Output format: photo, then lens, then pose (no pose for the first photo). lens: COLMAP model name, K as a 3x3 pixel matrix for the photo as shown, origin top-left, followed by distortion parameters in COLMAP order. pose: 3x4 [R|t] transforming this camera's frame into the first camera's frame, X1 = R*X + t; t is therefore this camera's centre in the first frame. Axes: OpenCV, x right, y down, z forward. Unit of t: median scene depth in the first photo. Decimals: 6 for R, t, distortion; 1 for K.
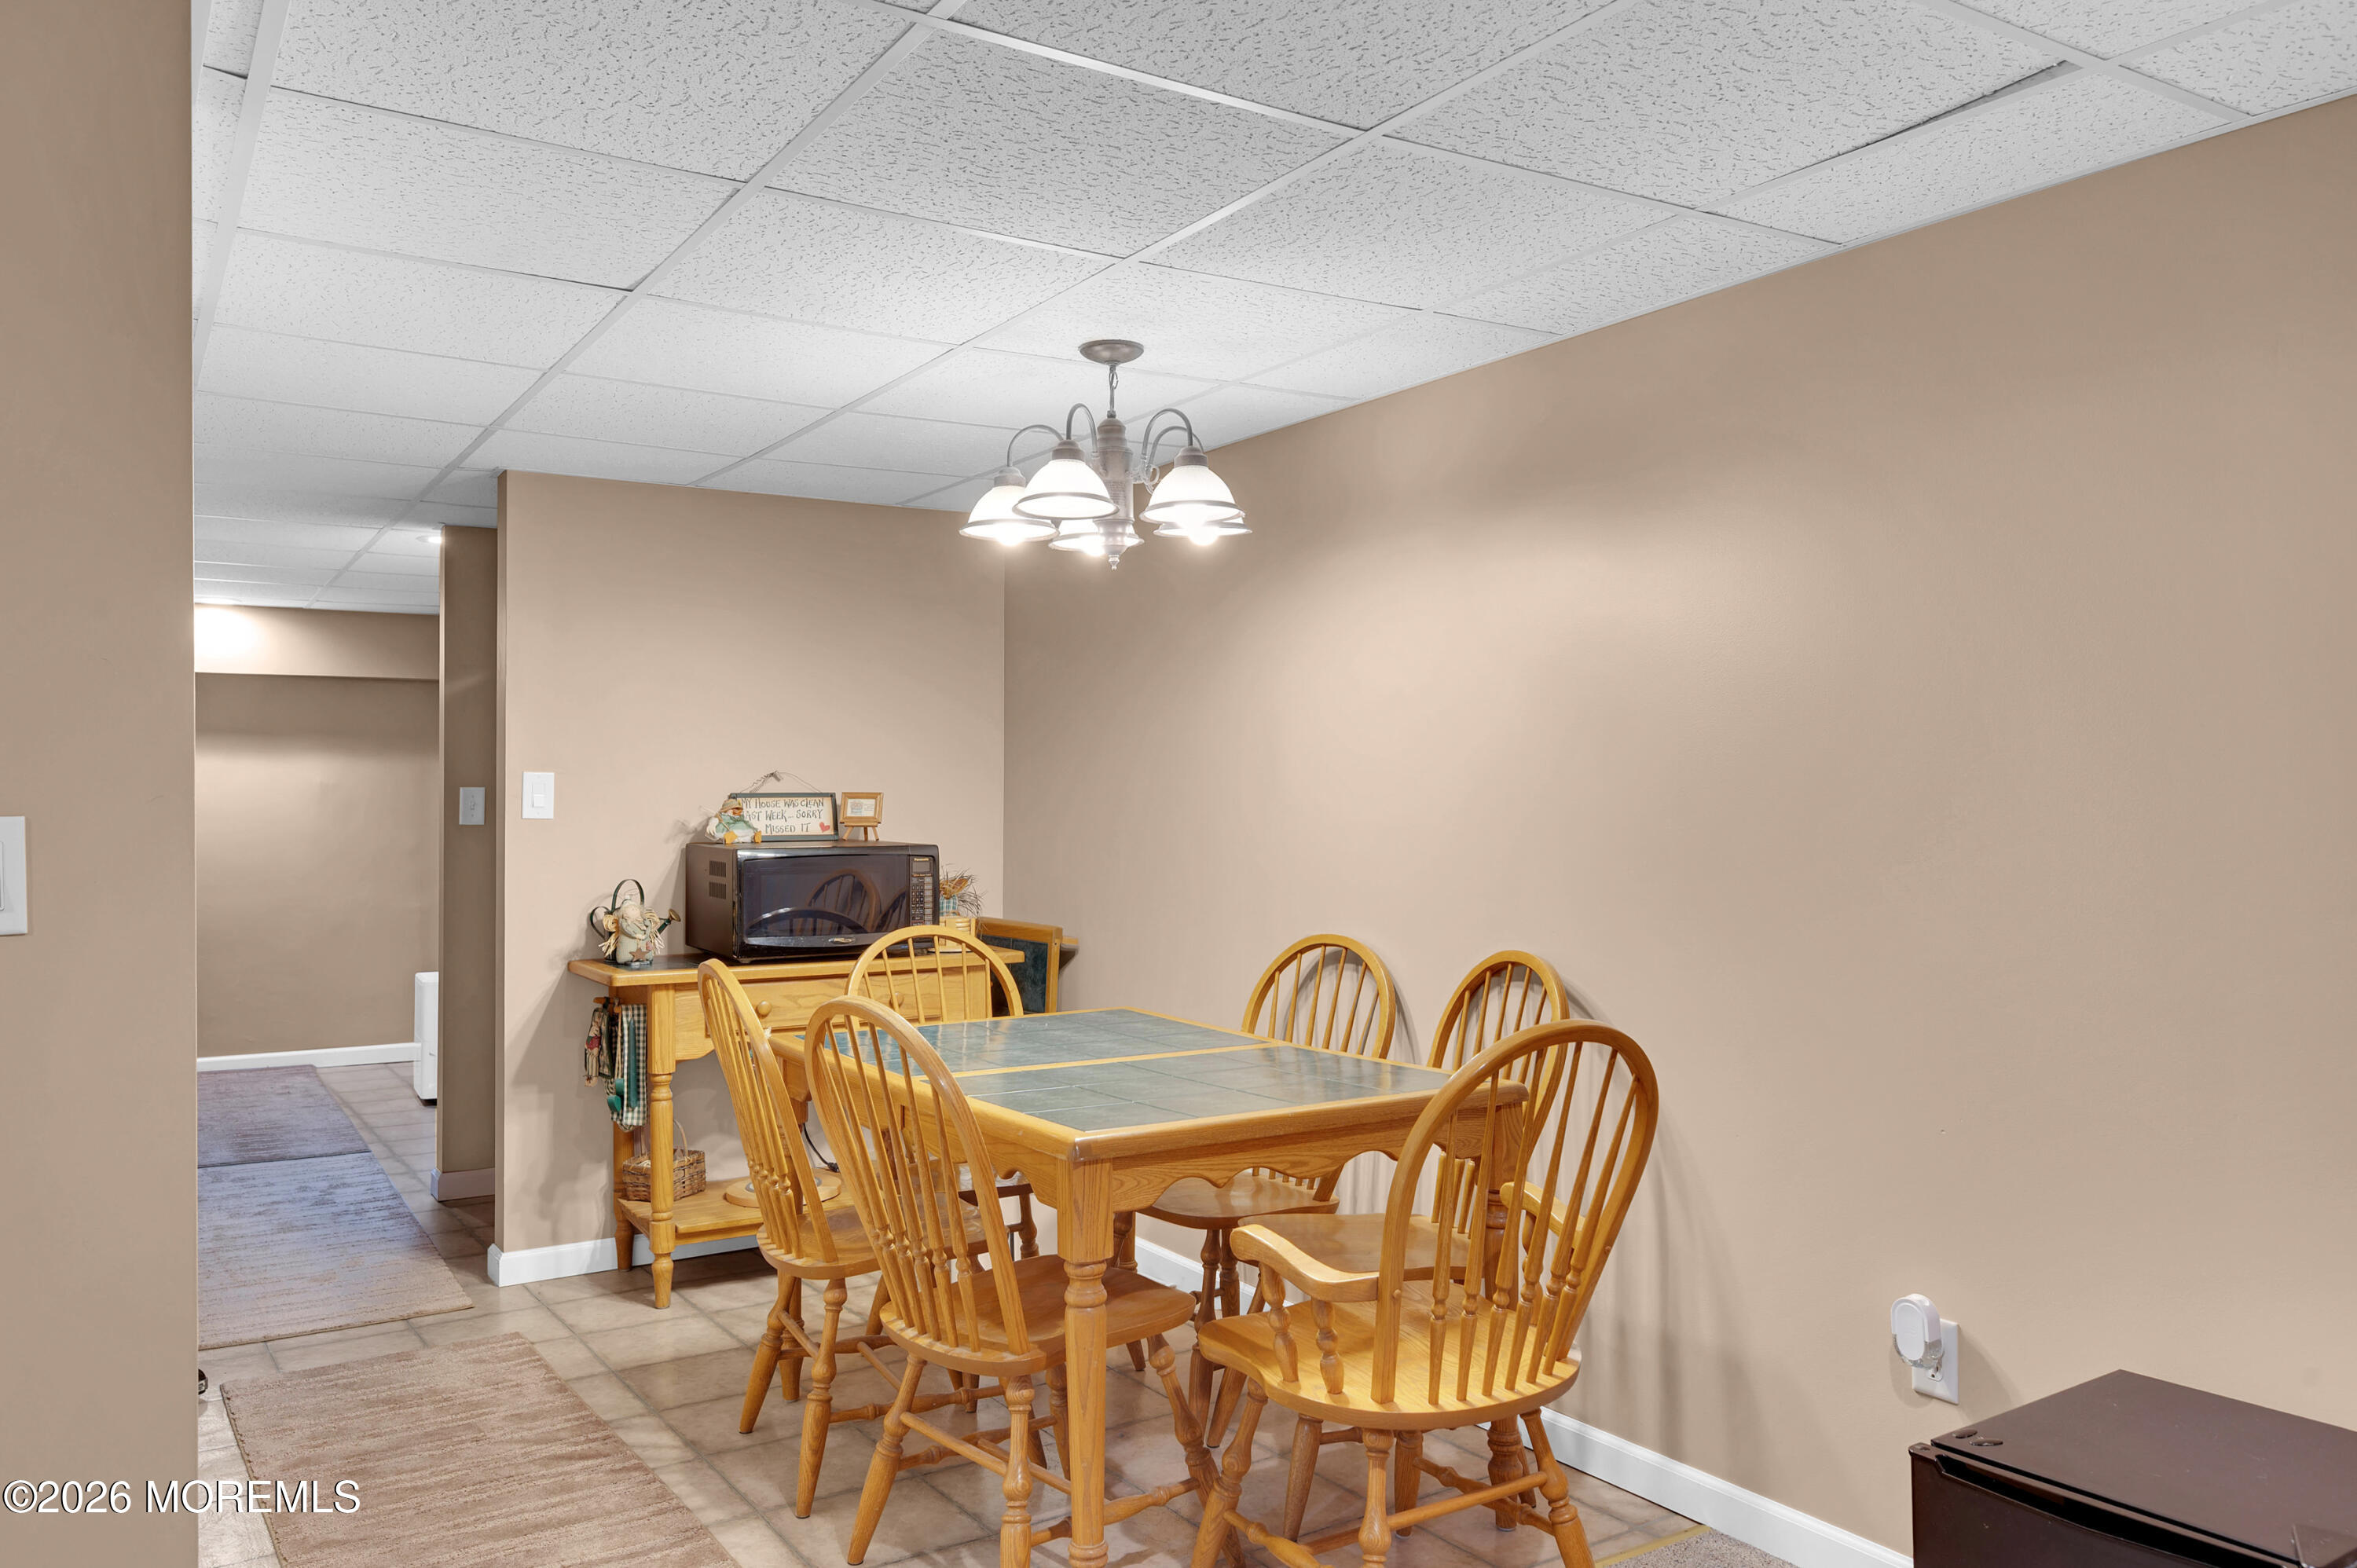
lens RADIAL K [[1707.9, 0, 1180.4], [0, 1707.9, 786.6], [0, 0, 1]] dist [0.000283, 0.000198]
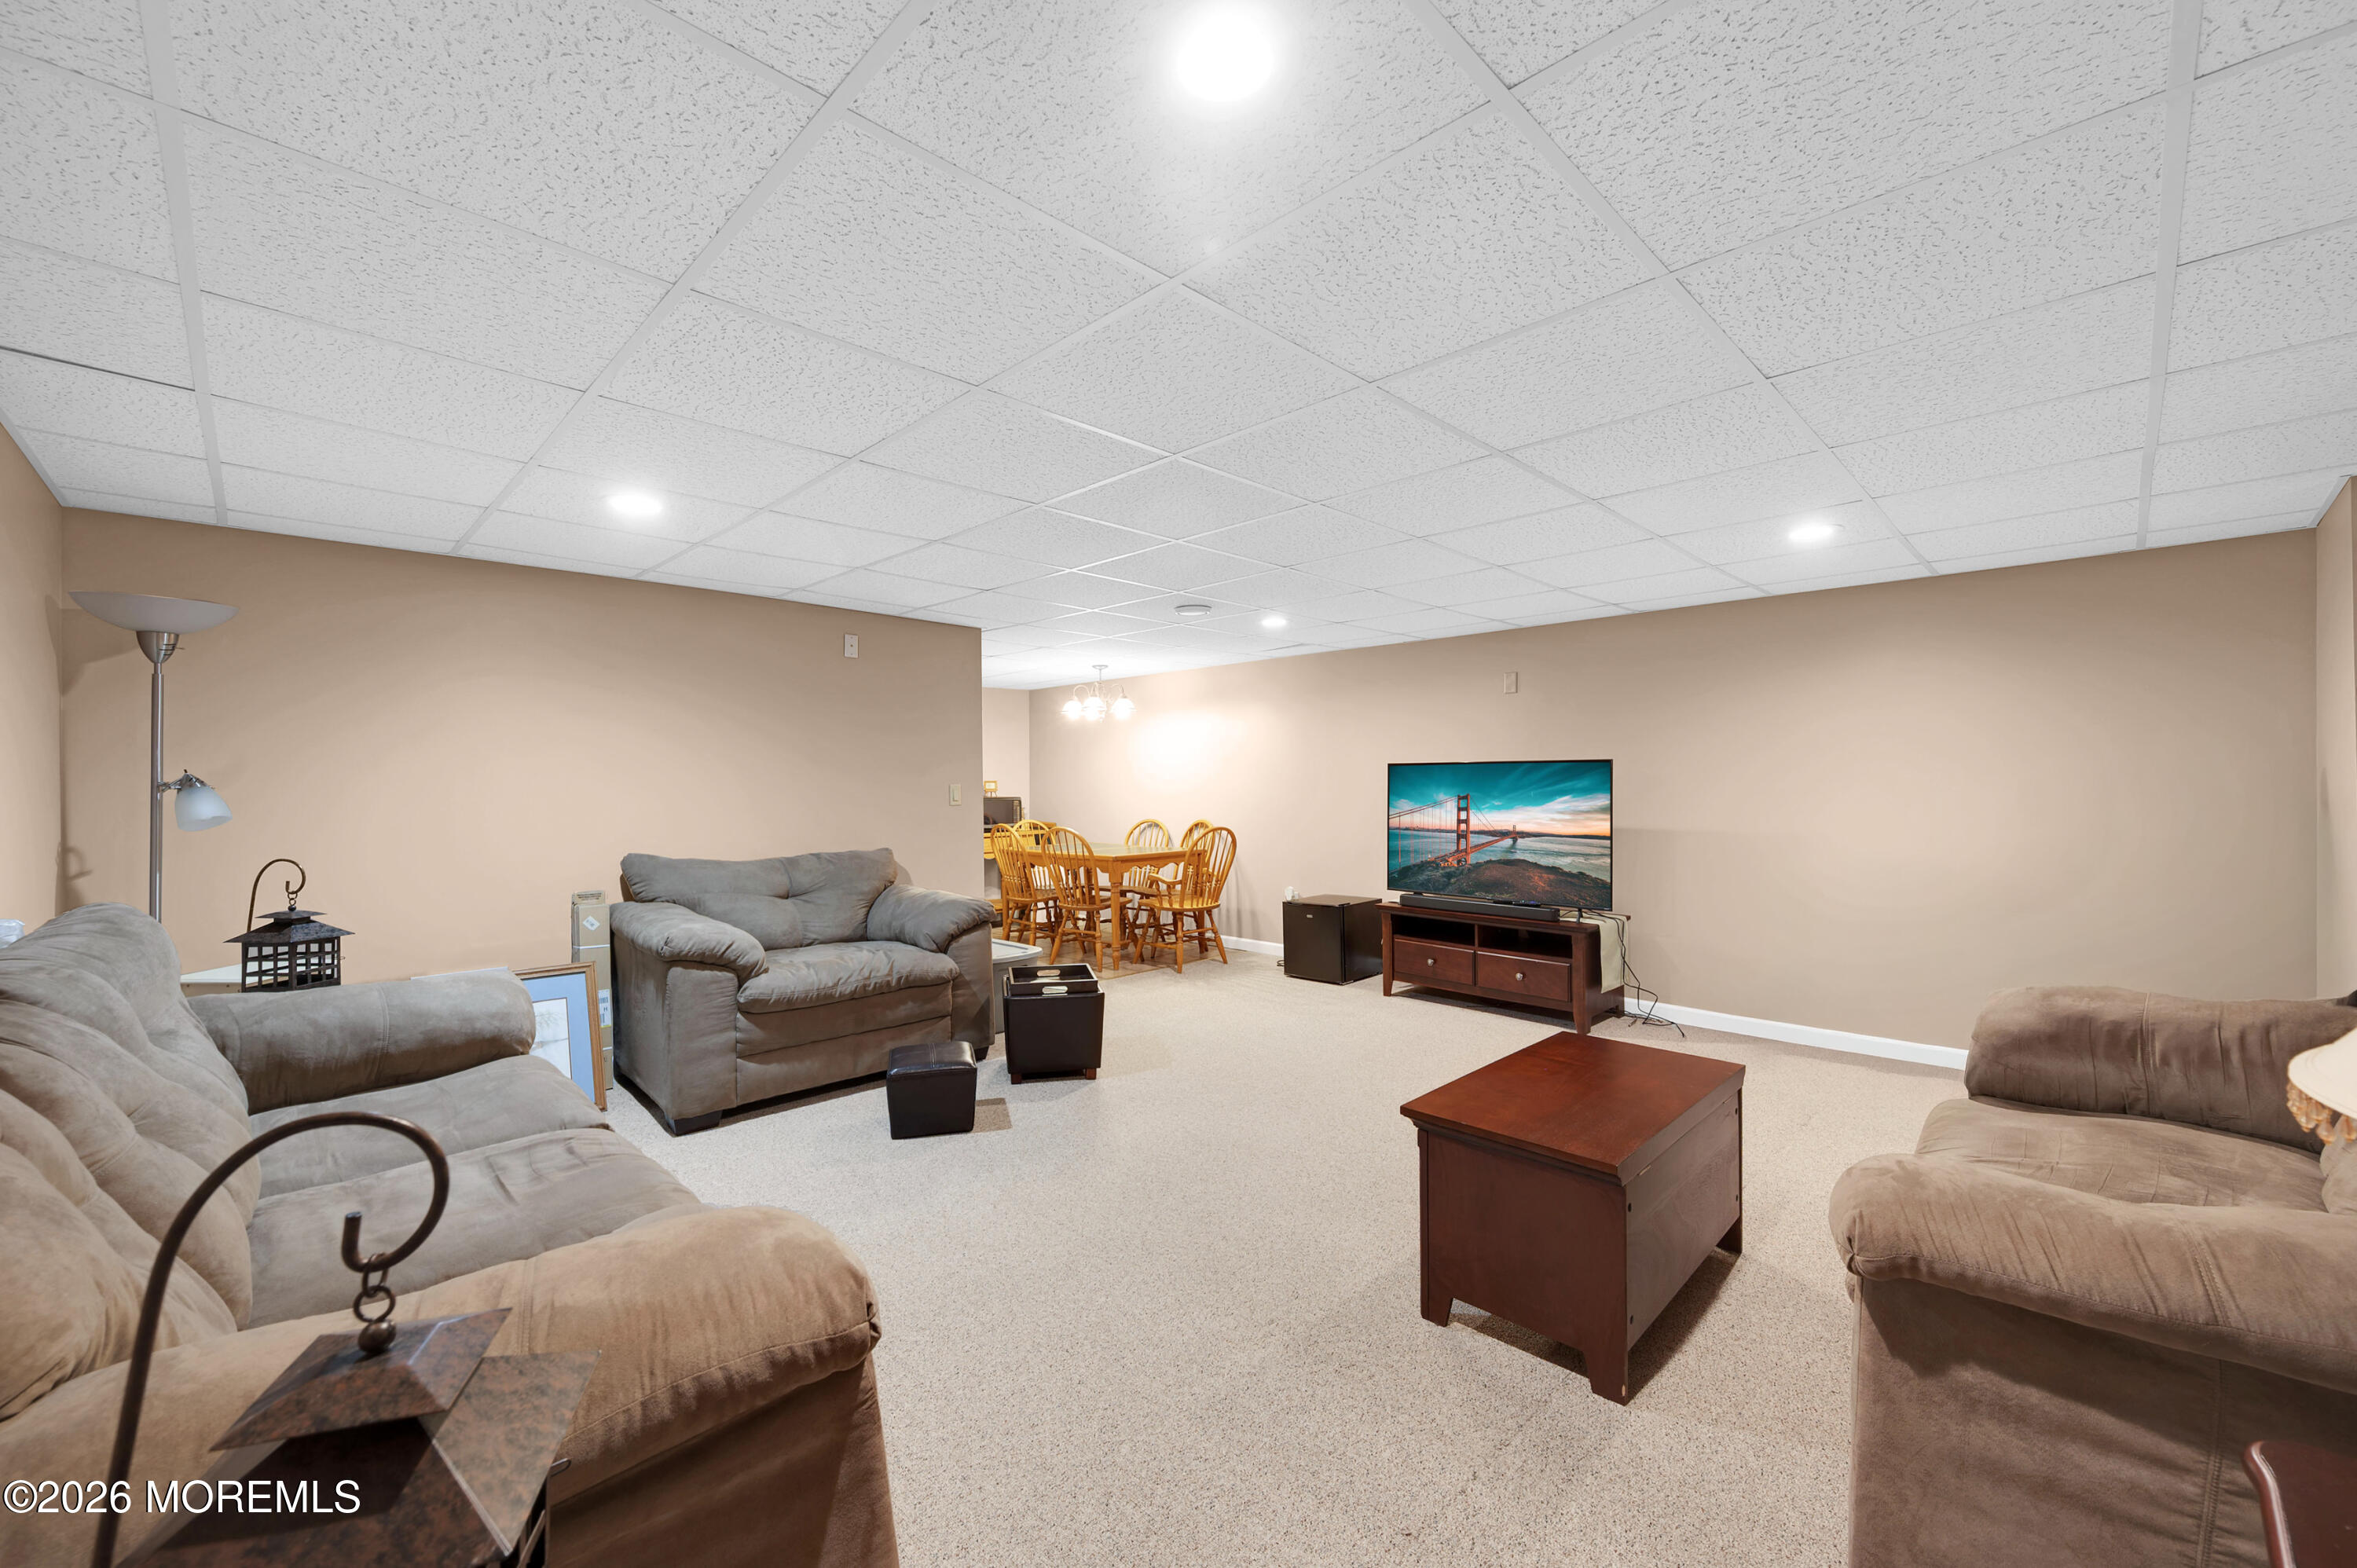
lens RADIAL K [[927.3, 0, 1176.2], [0, 927.3, 784.9], [0, 0, 1]] dist [0.000528, 0.000046]
pose [[0.978274, -0.002747, 0.207299, -0.336113], [0.001661, 0.999984, 0.005412, 0.003078], [-0.207310, -0.004950, 0.978263, -1.194956]]
